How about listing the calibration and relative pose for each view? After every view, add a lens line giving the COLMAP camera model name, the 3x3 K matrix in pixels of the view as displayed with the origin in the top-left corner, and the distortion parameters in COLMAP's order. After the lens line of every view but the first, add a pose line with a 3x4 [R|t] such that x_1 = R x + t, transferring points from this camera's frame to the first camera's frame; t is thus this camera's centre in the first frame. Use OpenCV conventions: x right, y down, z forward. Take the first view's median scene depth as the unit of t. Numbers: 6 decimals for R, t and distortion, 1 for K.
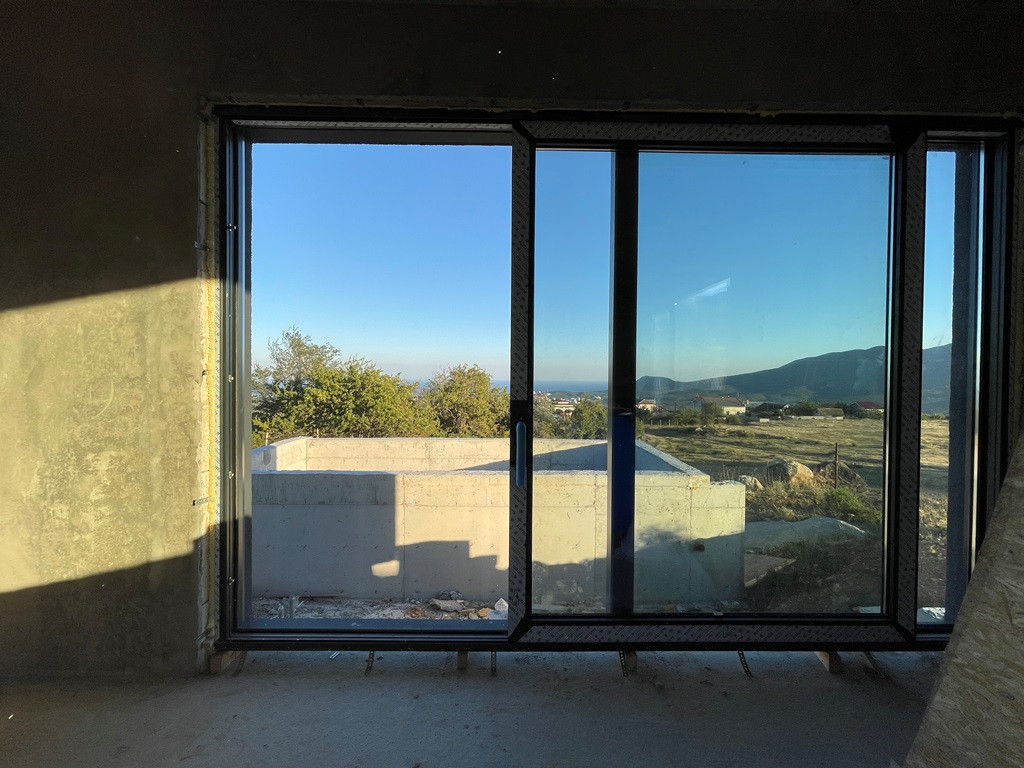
lens RADIAL K [[418.0, 0, 511.7], [0, 418.0, 379.9], [0, 0, 1]] dist [-0.002302, 0.000209]
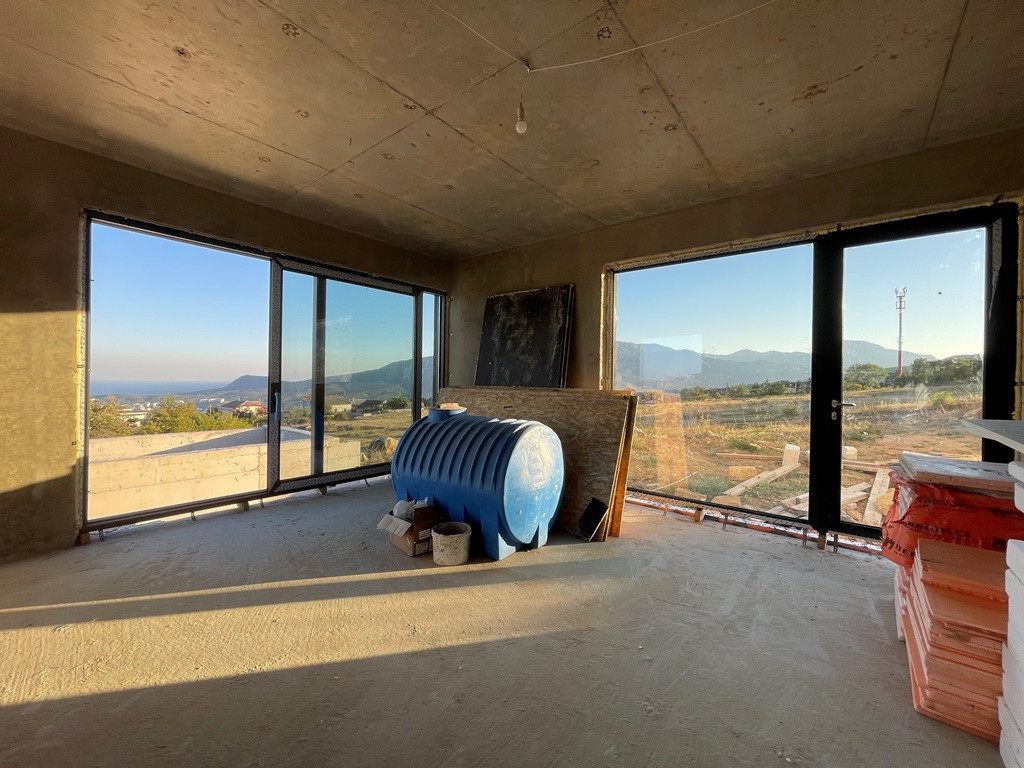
lens RADIAL K [[418.0, 0, 511.7], [0, 418.0, 379.9], [0, 0, 1]] dist [-0.002302, 0.000209]
pose [[0.639165, 0.000325, 0.769070, -0.166721], [-0.000979, 0.999999, 0.000391, 0.006354], [-0.769069, -0.001003, 0.639164, -0.260408]]
